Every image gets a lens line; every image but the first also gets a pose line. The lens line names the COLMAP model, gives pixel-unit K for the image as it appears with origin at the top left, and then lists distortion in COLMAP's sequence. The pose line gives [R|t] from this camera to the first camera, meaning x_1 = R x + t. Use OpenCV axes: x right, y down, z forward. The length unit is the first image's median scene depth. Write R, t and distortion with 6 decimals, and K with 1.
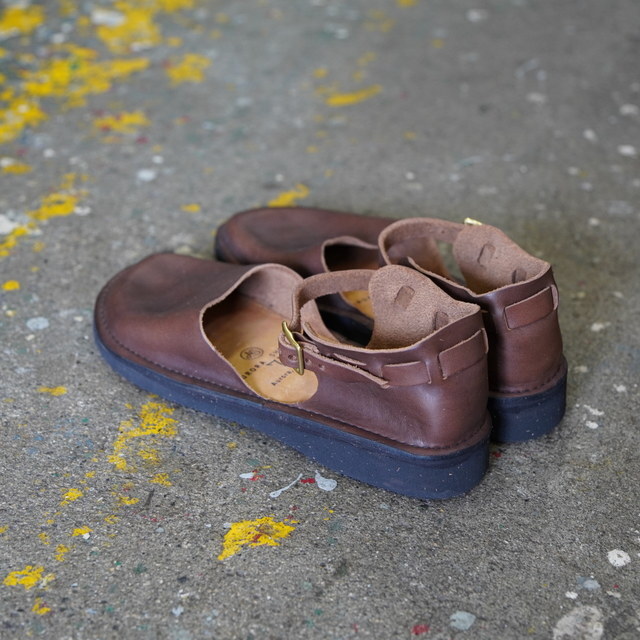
lens RADIAL K [[1483.6, 0, 320.0], [0, 1483.6, 320.0], [0, 0, 1]] dist [0.137639, 0.827375]
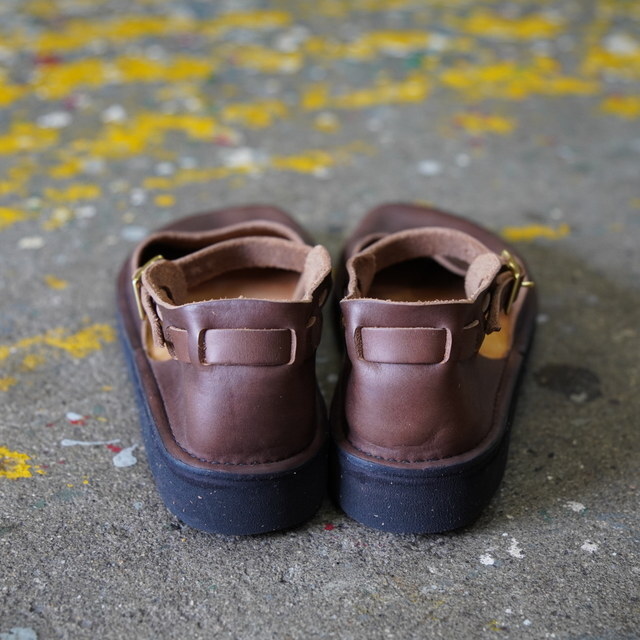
lens RADIAL K [[1483.6, 0, 320.0], [0, 1483.6, 320.0], [0, 0, 1]] dist [0.137639, 0.827375]
pose [[0.712459, 0.321451, -0.623757, 0.556968], [-0.385535, 0.922036, 0.034807, -0.028826], [0.586315, 0.215681, 0.780843, 0.408771]]
